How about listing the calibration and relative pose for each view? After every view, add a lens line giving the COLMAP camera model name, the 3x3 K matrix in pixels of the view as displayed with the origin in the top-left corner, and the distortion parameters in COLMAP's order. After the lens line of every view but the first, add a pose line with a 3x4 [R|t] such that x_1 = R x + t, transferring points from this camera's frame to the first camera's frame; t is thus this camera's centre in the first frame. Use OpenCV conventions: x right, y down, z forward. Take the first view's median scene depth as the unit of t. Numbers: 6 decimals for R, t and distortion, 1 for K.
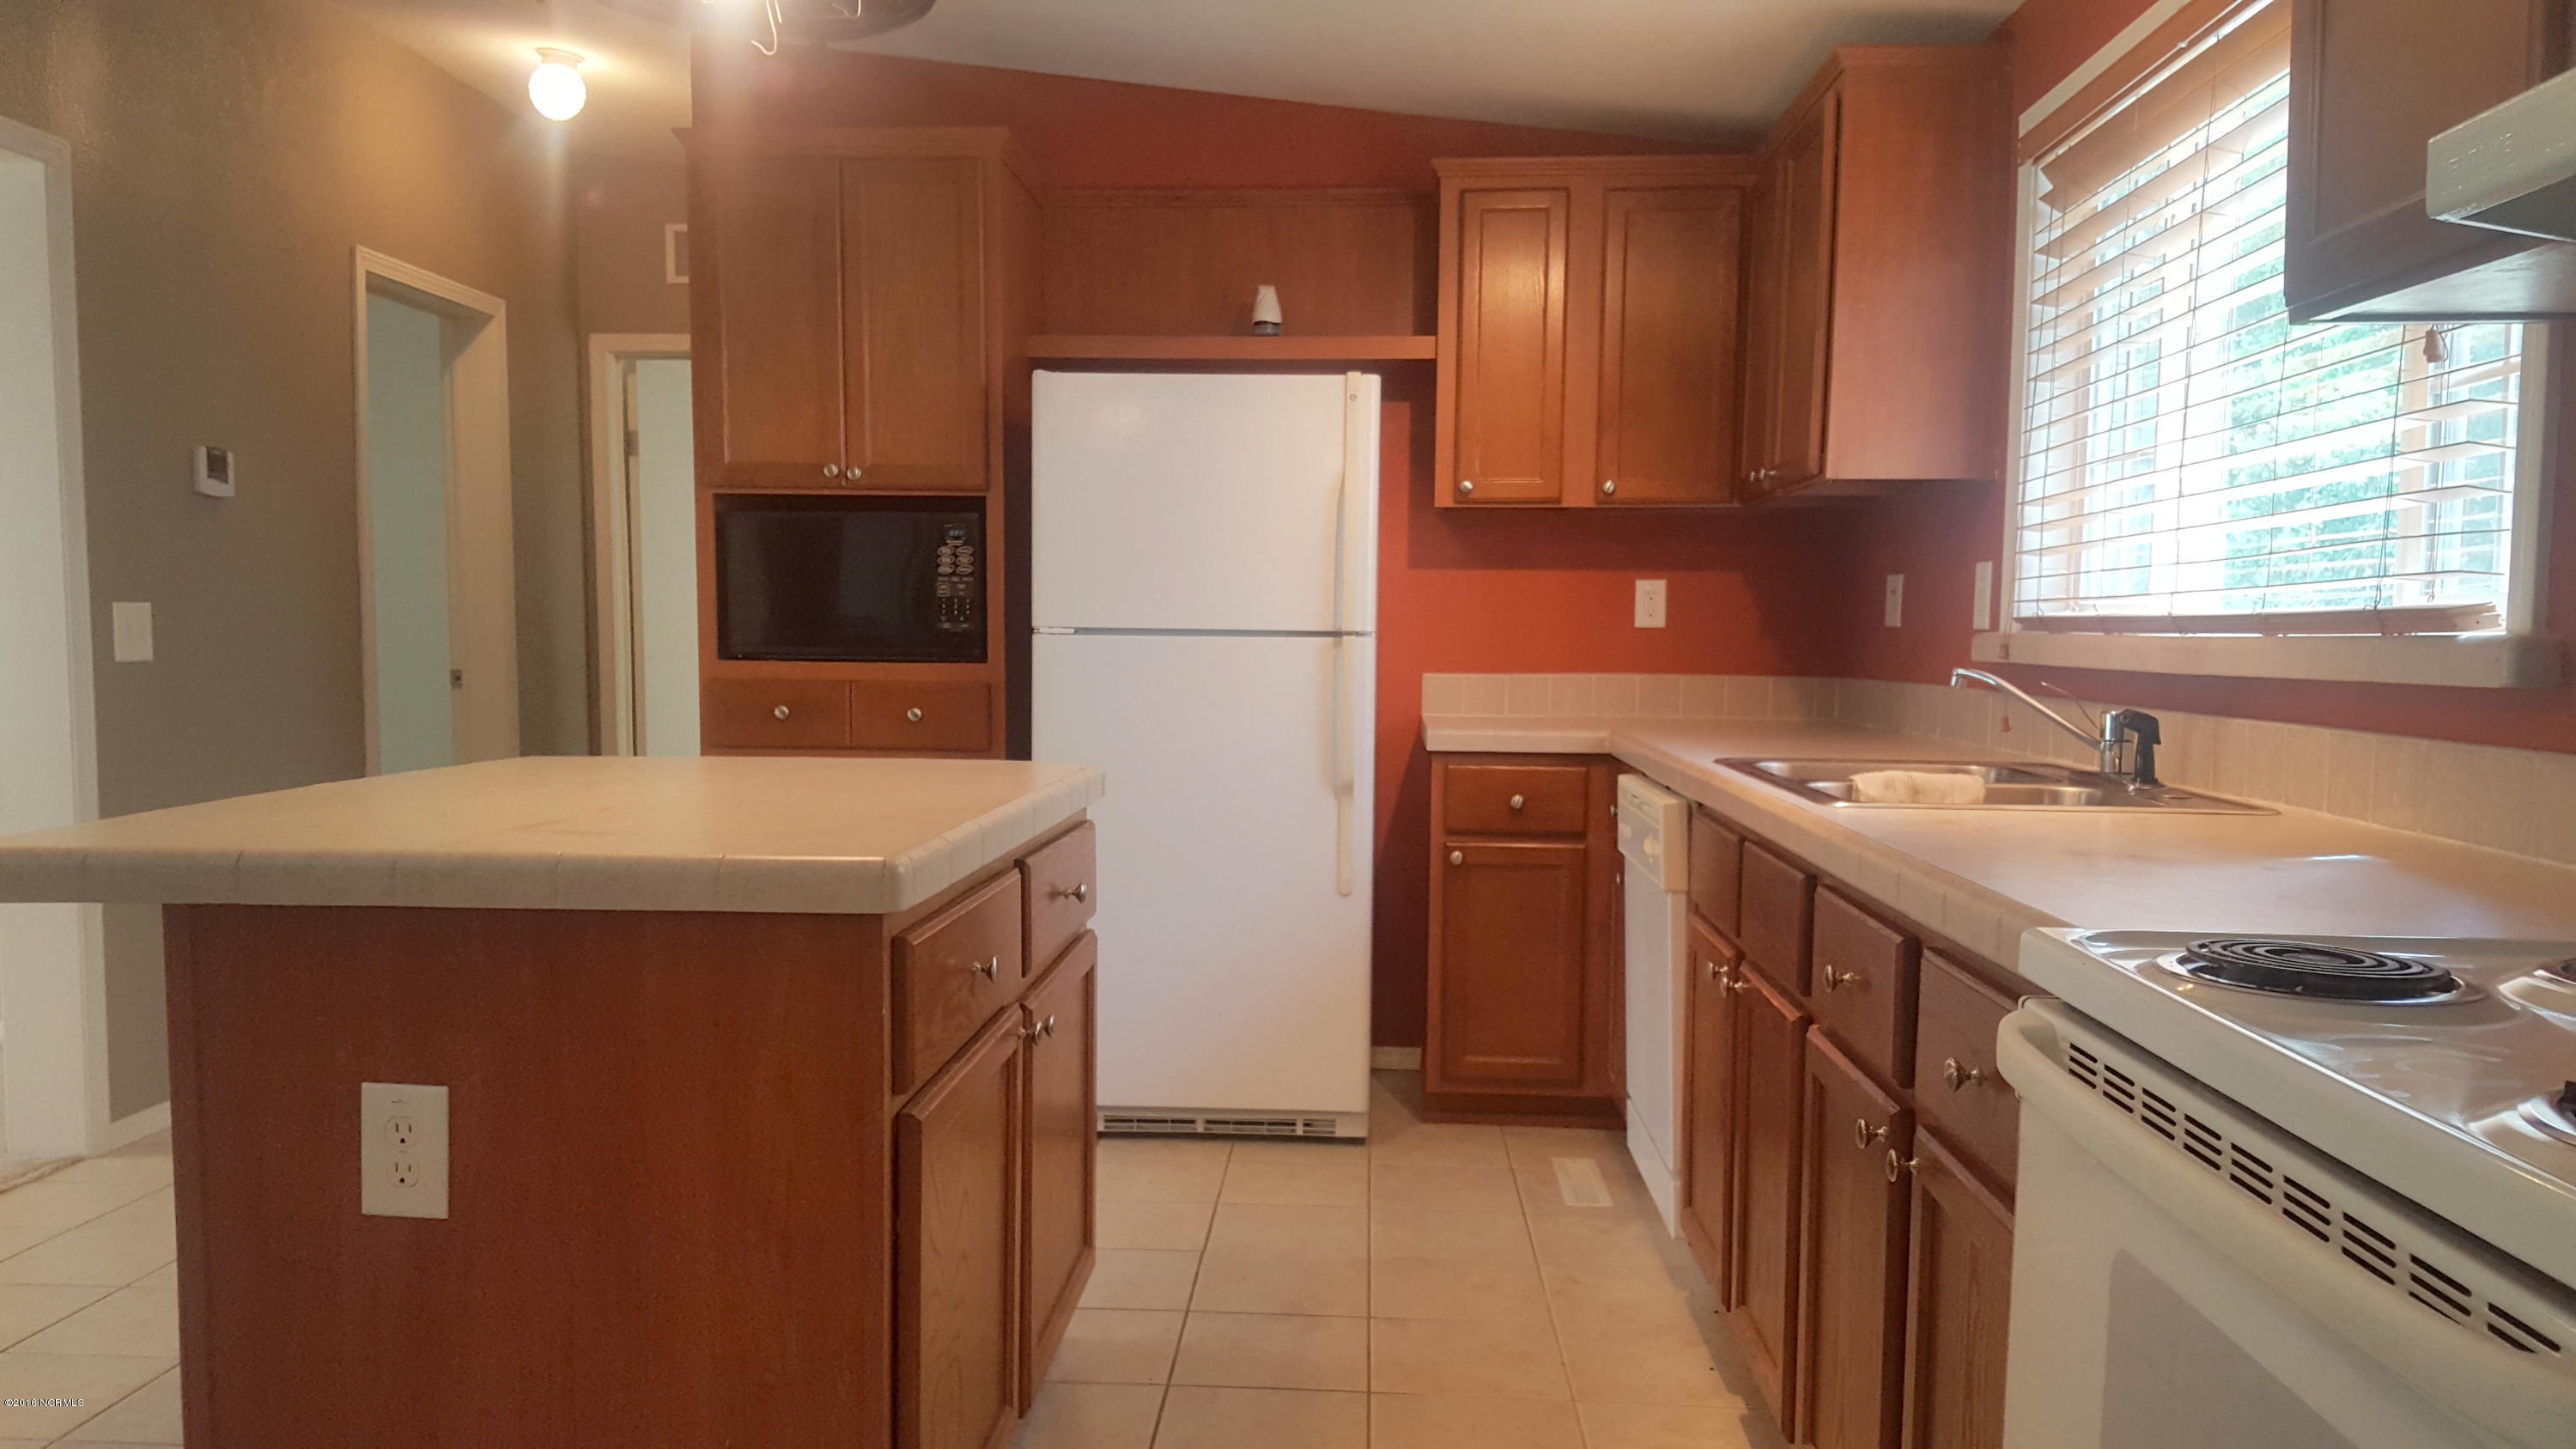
lens RADIAL K [[1919.6, 0, 1239.1], [0, 1919.6, 776.3], [0, 0, 1]] dist [0.115229, -0.004278]
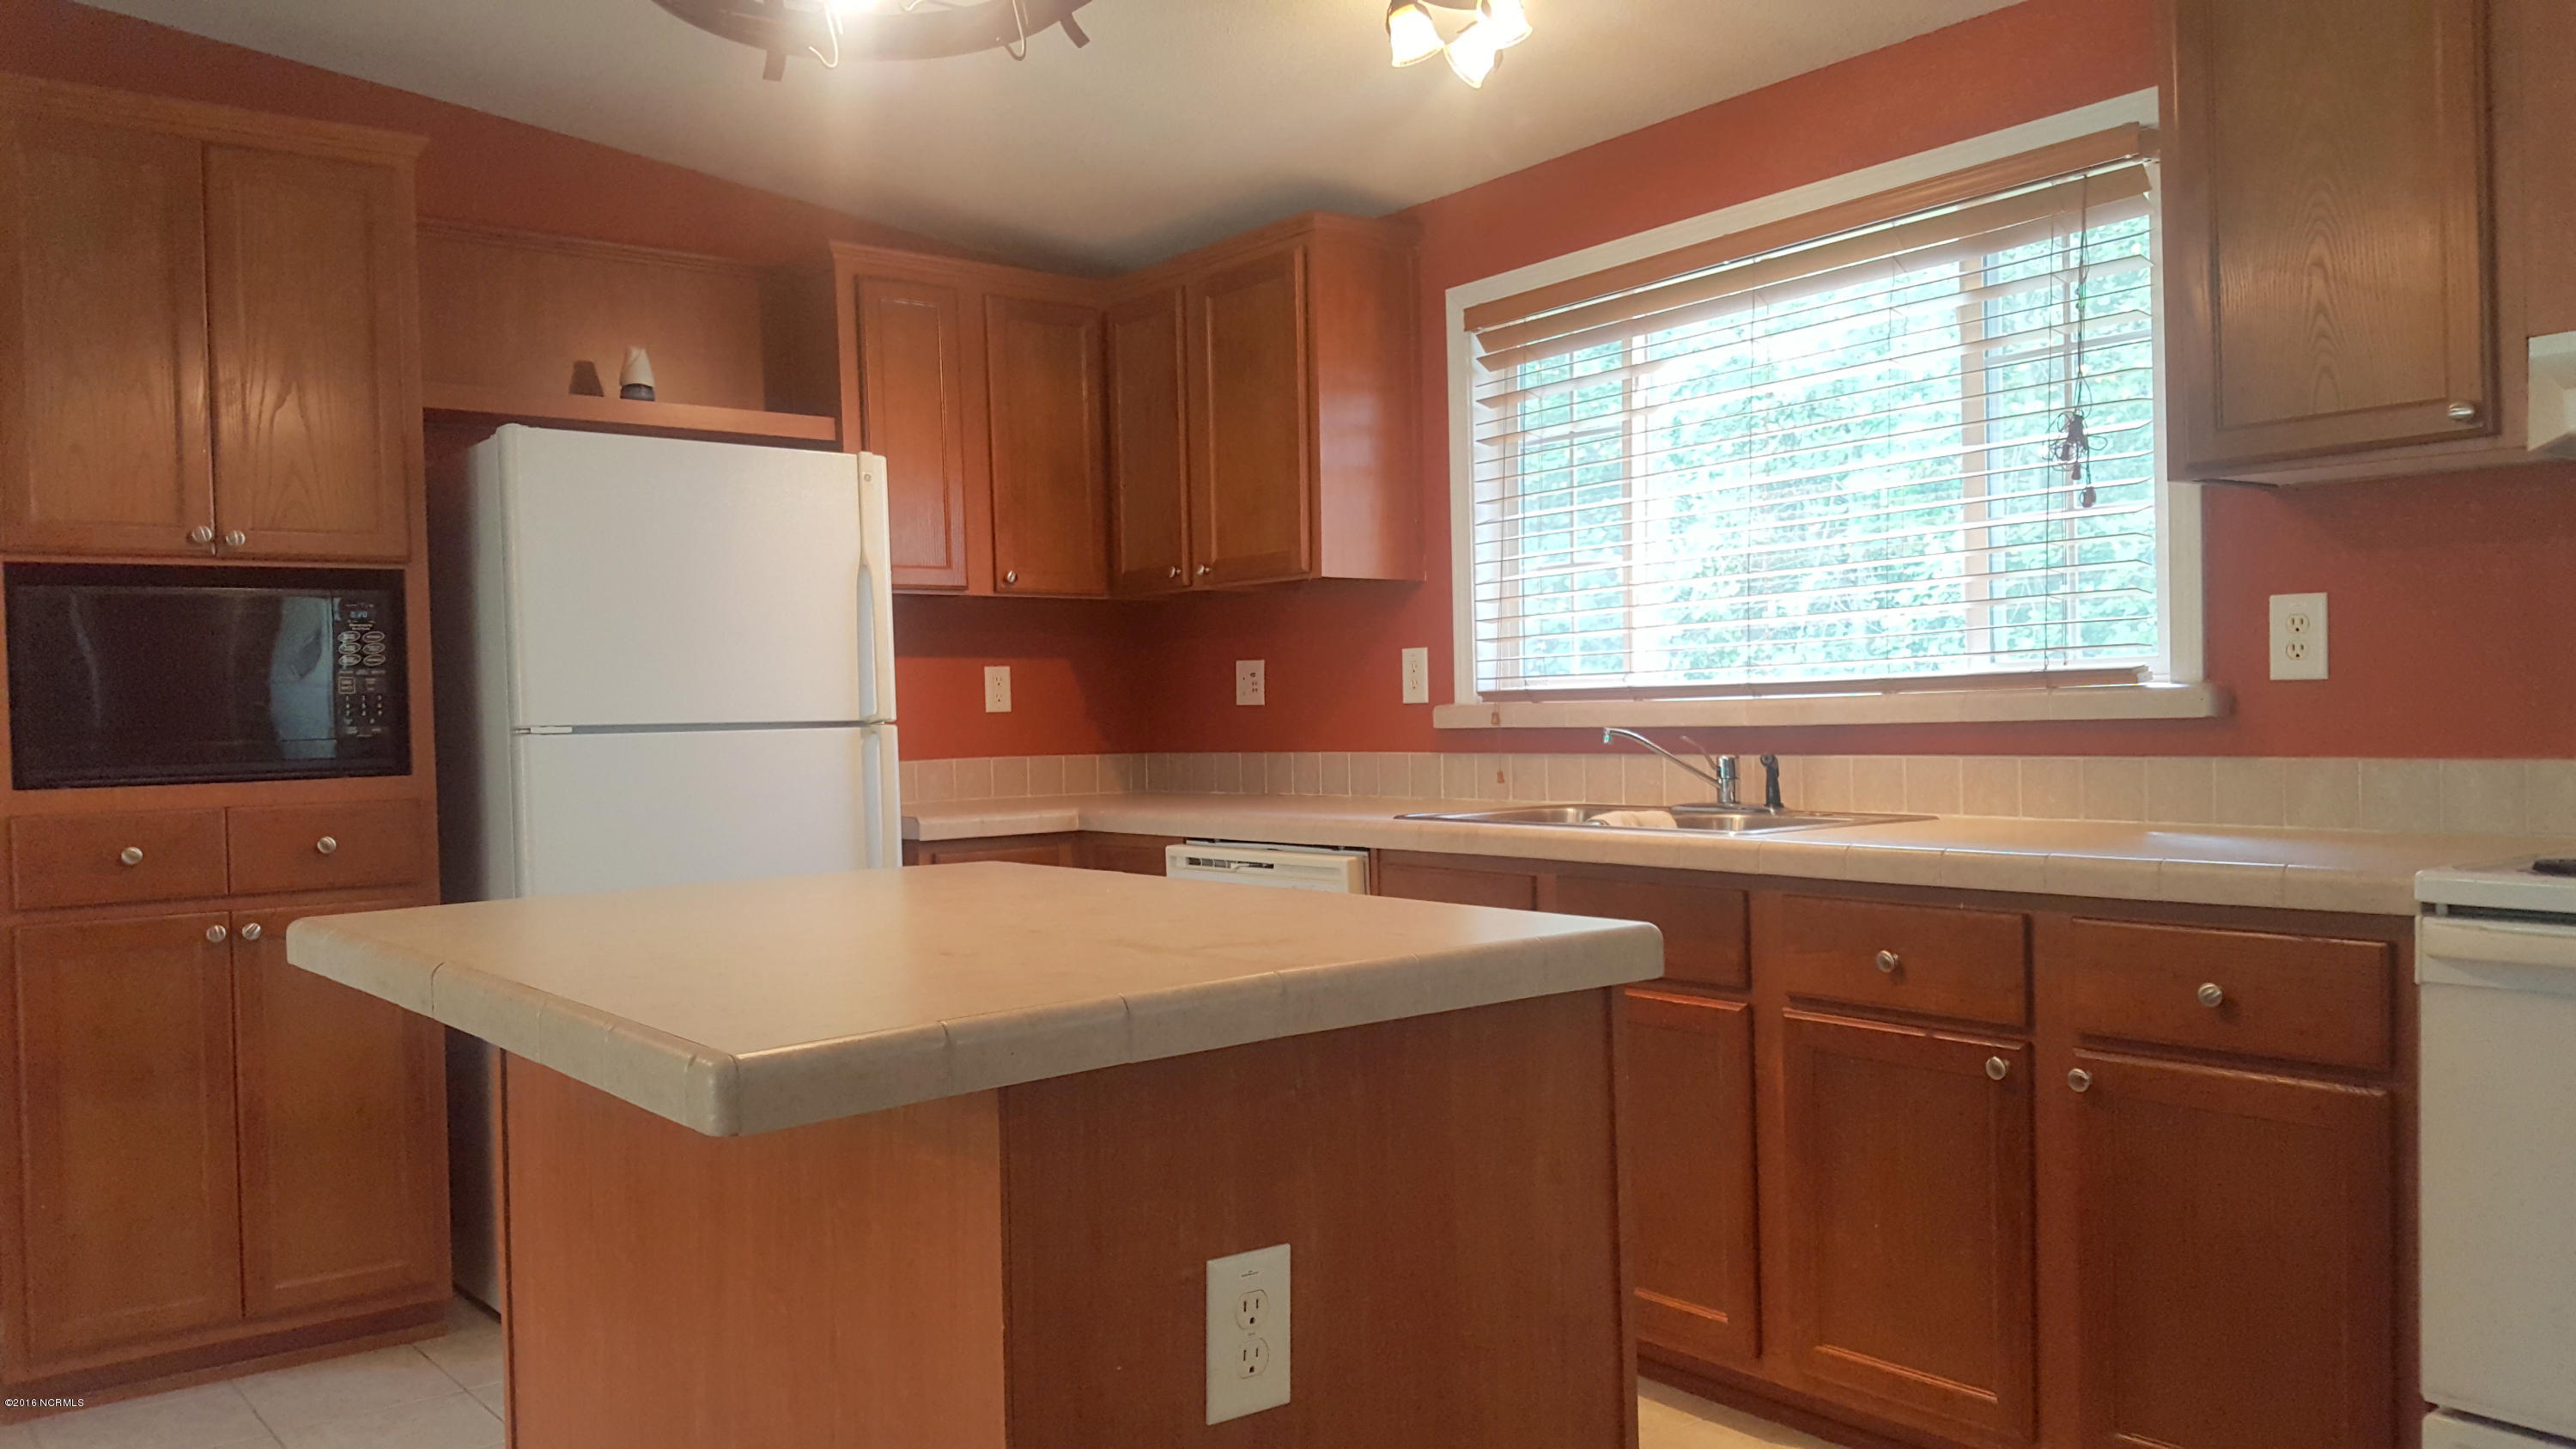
lens RADIAL K [[1919.6, 0, 1285.6], [0, 1919.6, 751.4], [0, 0, 1]] dist [0.115229, -0.004278]
pose [[0.742352, -0.042317, 0.668672, -0.416995], [0.083353, 0.996083, -0.029499, -0.014531], [-0.664805, 0.077634, 0.742972, 0.150754]]
